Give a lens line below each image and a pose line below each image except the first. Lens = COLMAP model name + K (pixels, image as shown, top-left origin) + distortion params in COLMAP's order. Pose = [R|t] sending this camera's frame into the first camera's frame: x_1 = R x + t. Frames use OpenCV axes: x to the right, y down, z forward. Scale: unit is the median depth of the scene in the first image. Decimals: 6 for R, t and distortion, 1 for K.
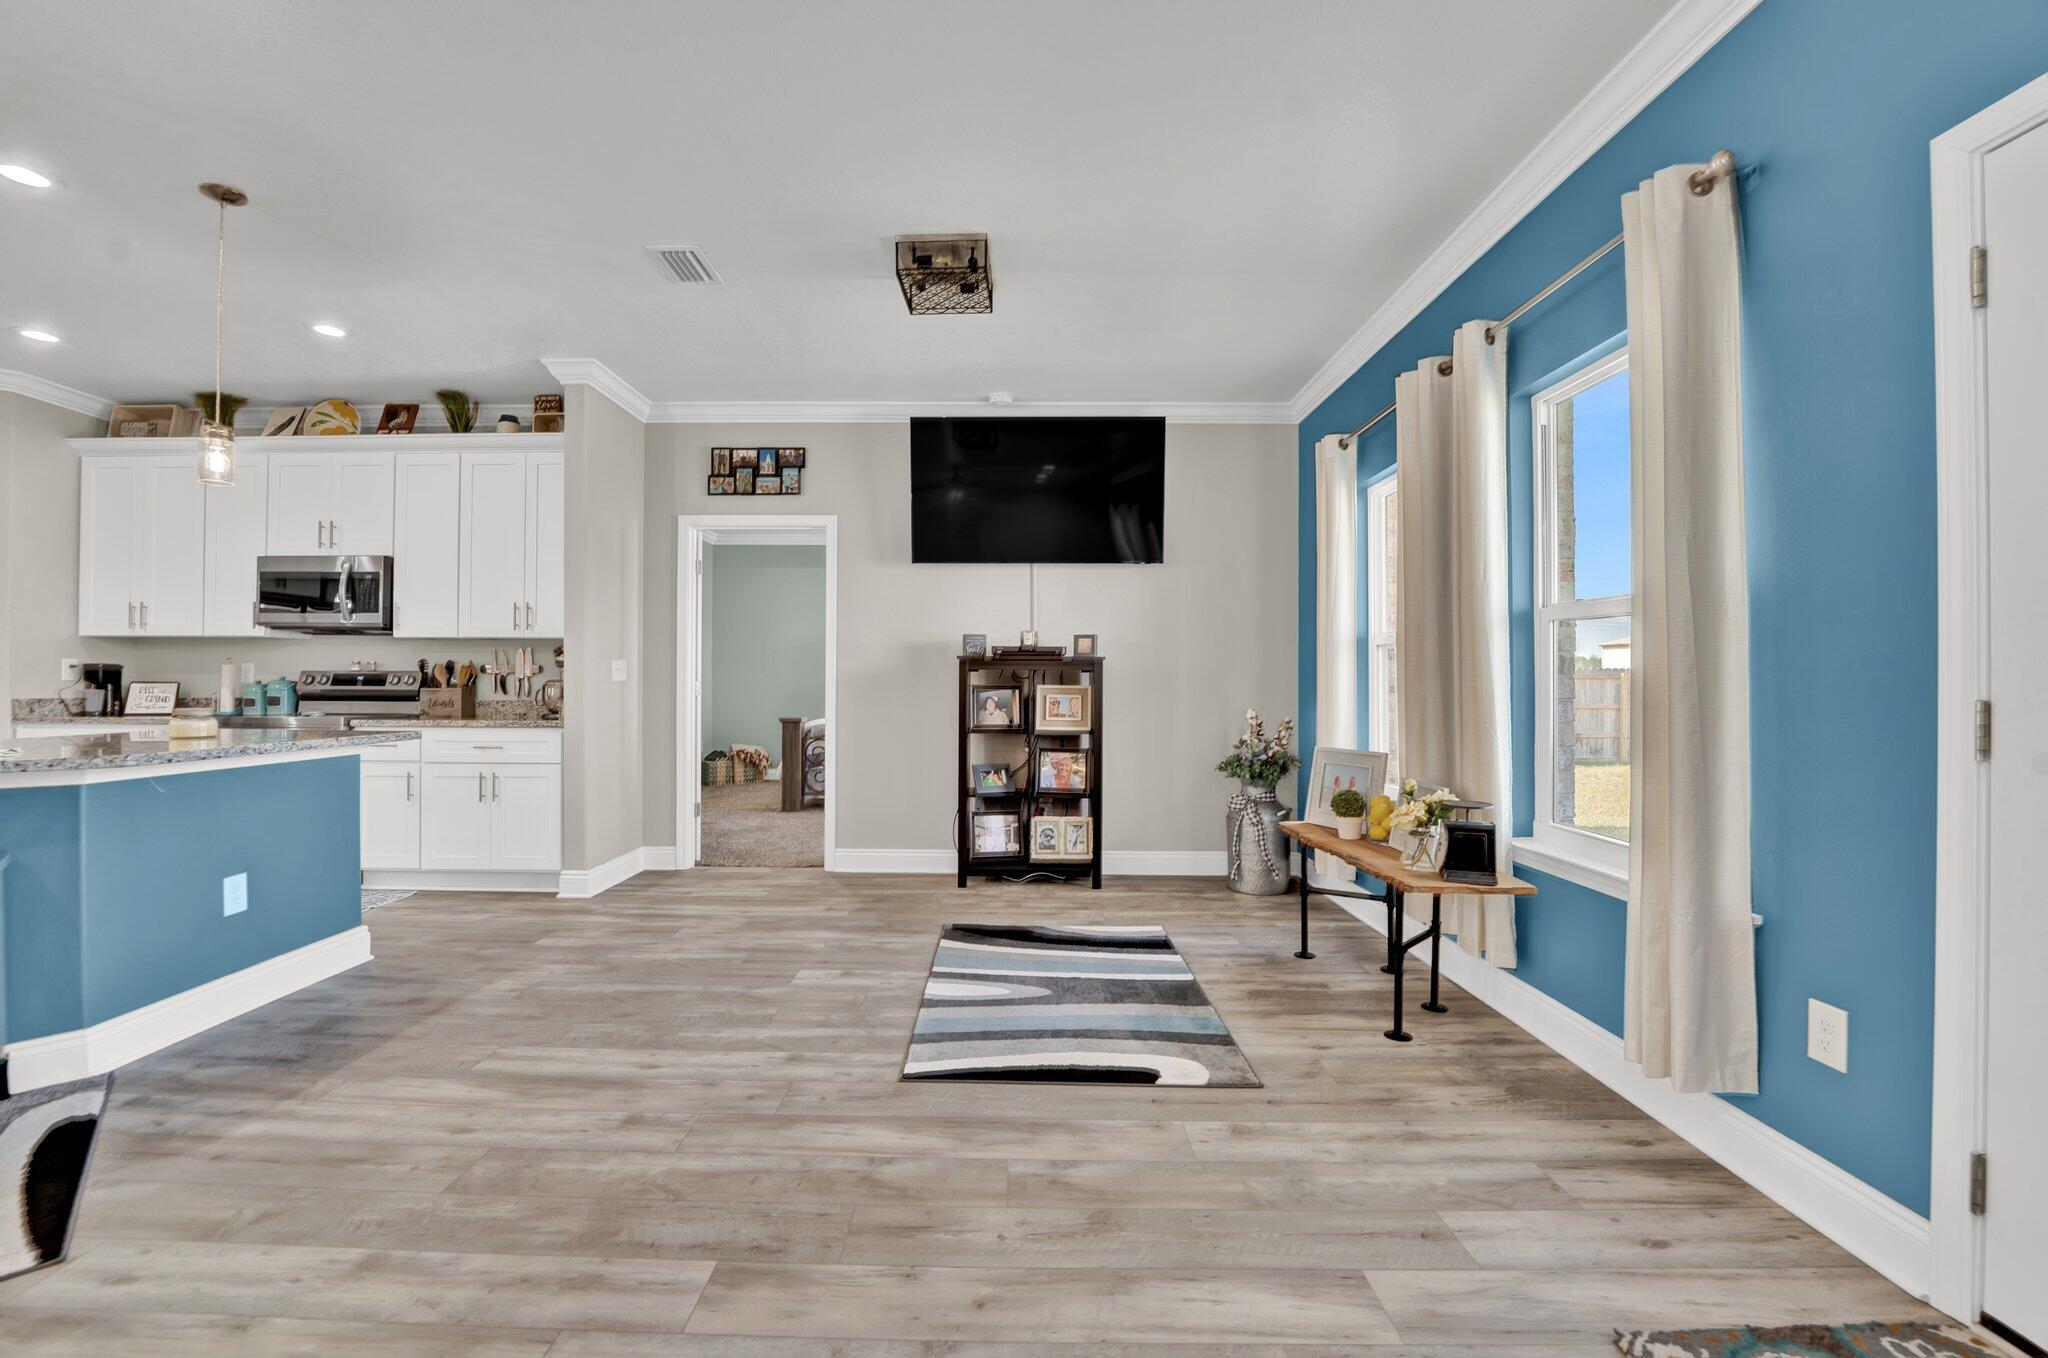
lens RADIAL K [[836.0, 0, 1005.7], [0, 836.0, 677.5], [0, 0, 1]] dist [-0.024956, 0.000498]
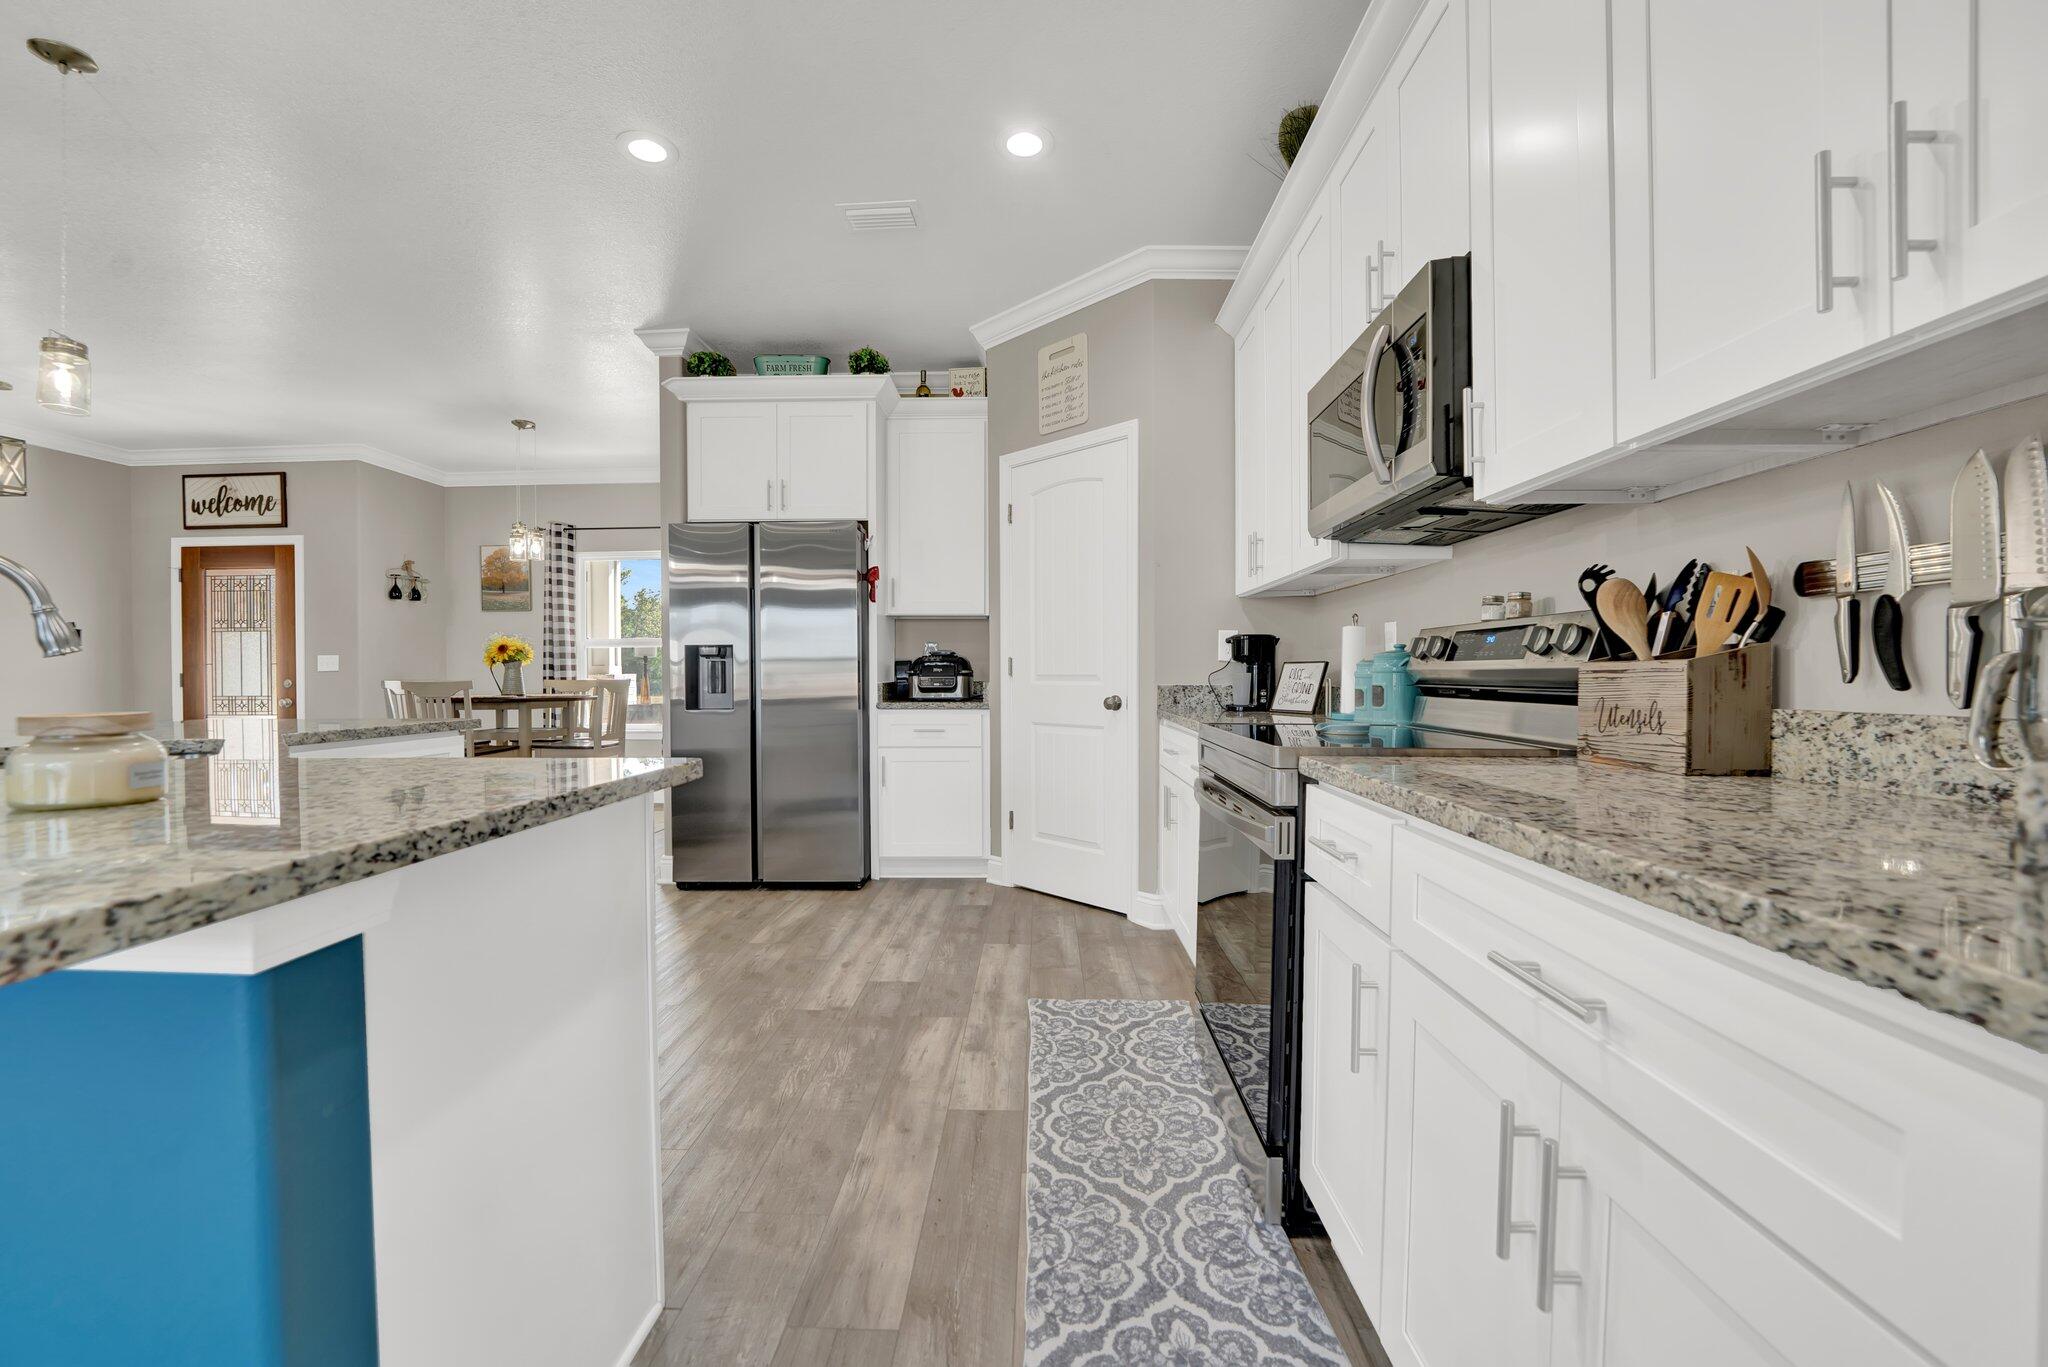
lens RADIAL K [[845.9, 0, 997.5], [0, 845.9, 681.9], [0, 0, 1]] dist [-0.028327, 0.010107]
pose [[-0.036269, 0.006550, -0.999321, -0.405883], [0.011130, 0.999919, 0.006150, 0.015896], [0.999280, -0.010899, -0.036339, 0.817475]]
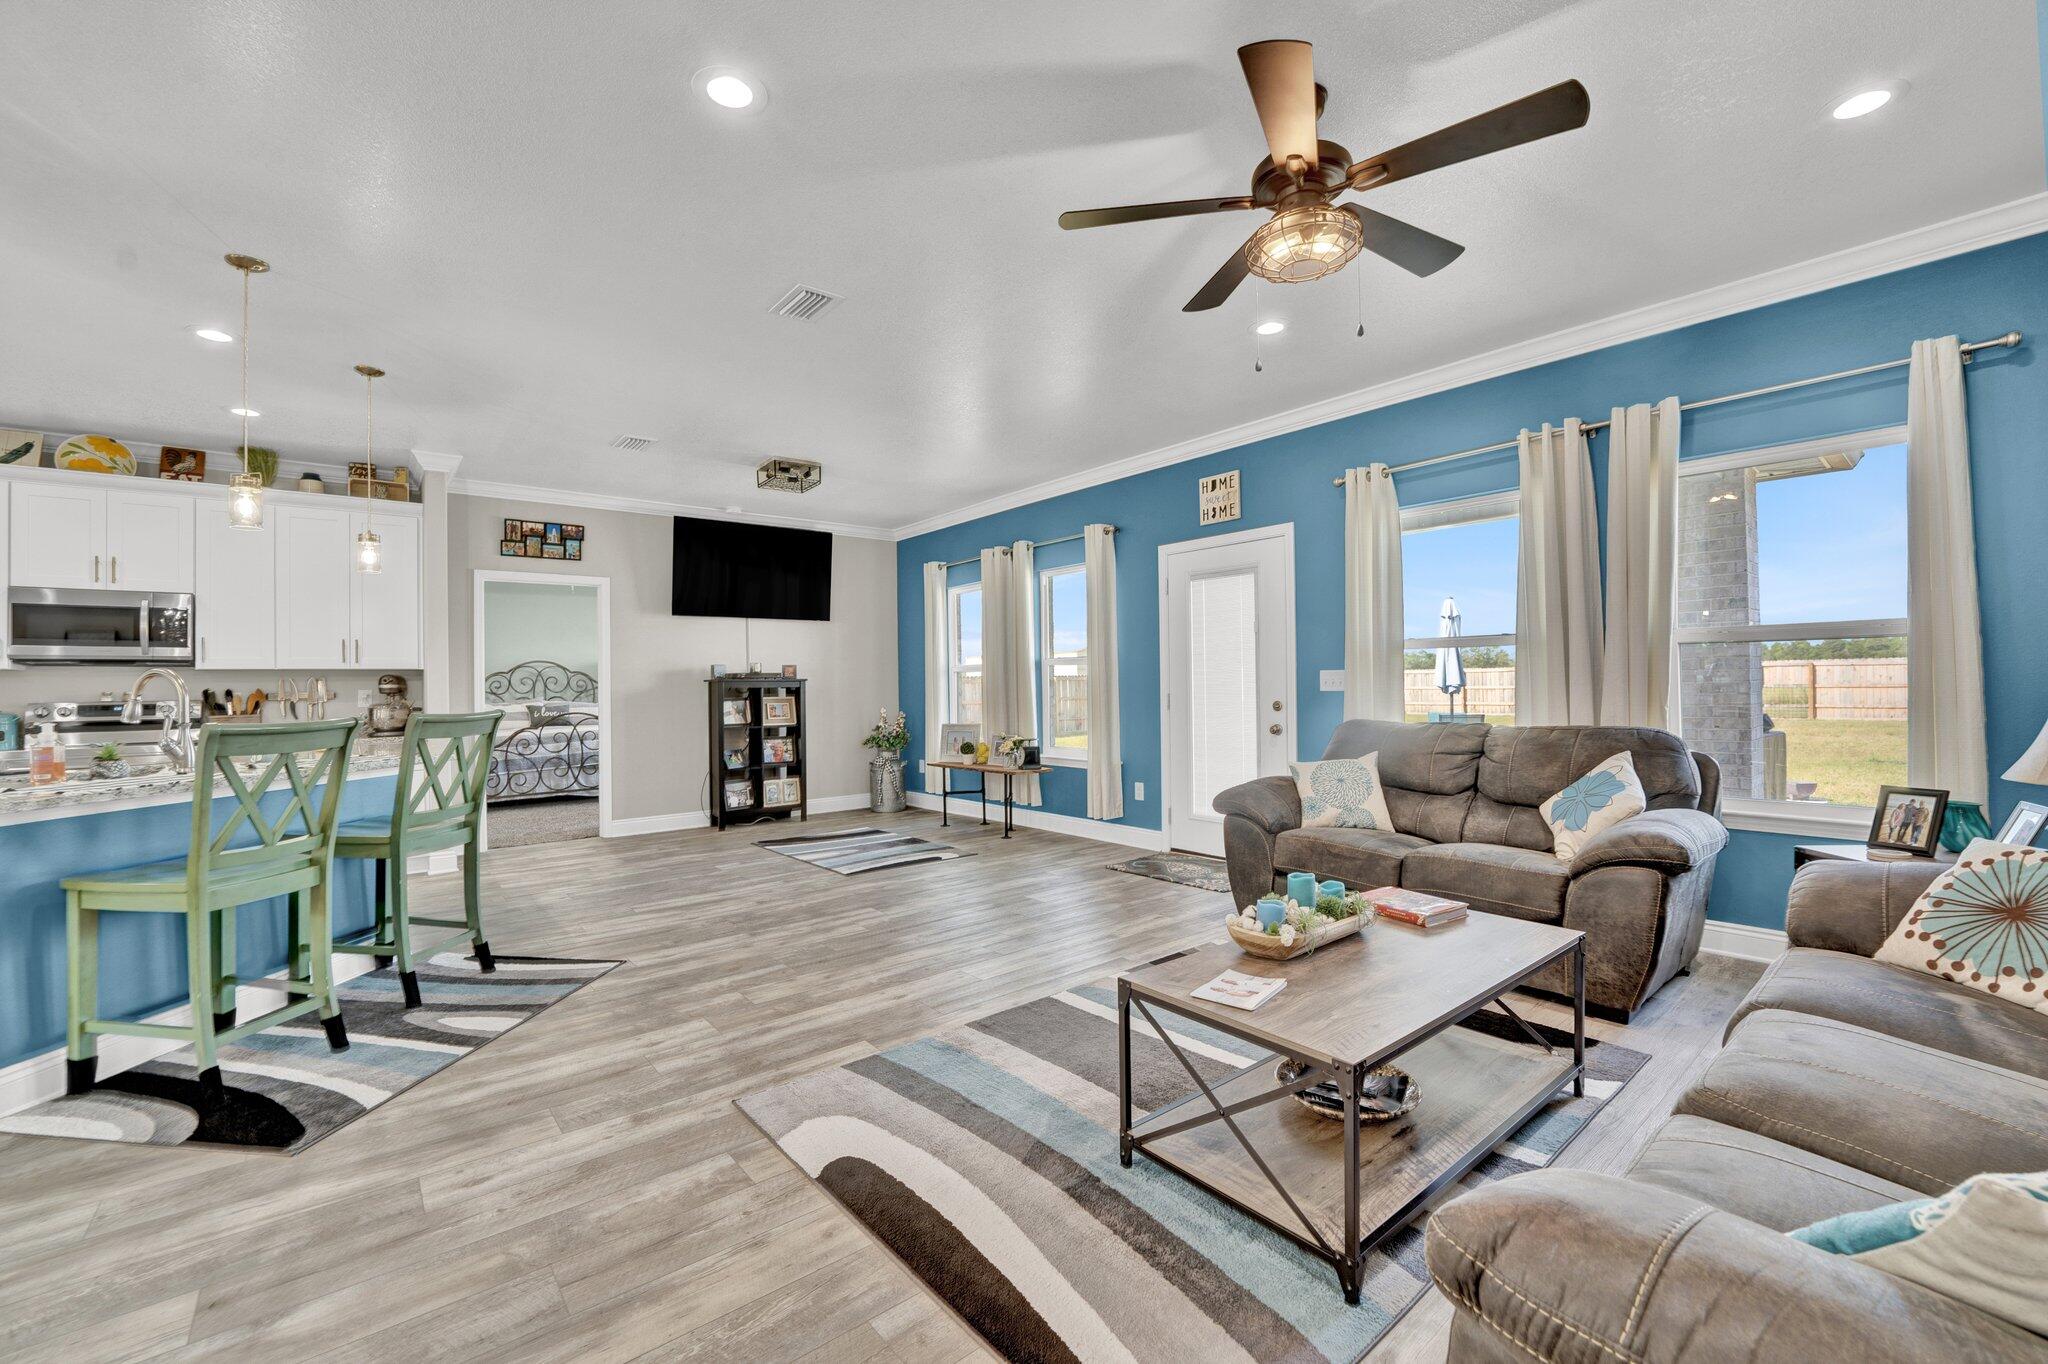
lens RADIAL K [[836.0, 0, 1005.7], [0, 836.0, 680.5], [0, 0, 1]] dist [-0.024956, 0.000498]
pose [[0.769191, -0.015229, 0.638838, -0.602478], [0.018033, 0.999835, 0.002121, -0.016686], [-0.638765, 0.009889, 0.769338, -0.489720]]
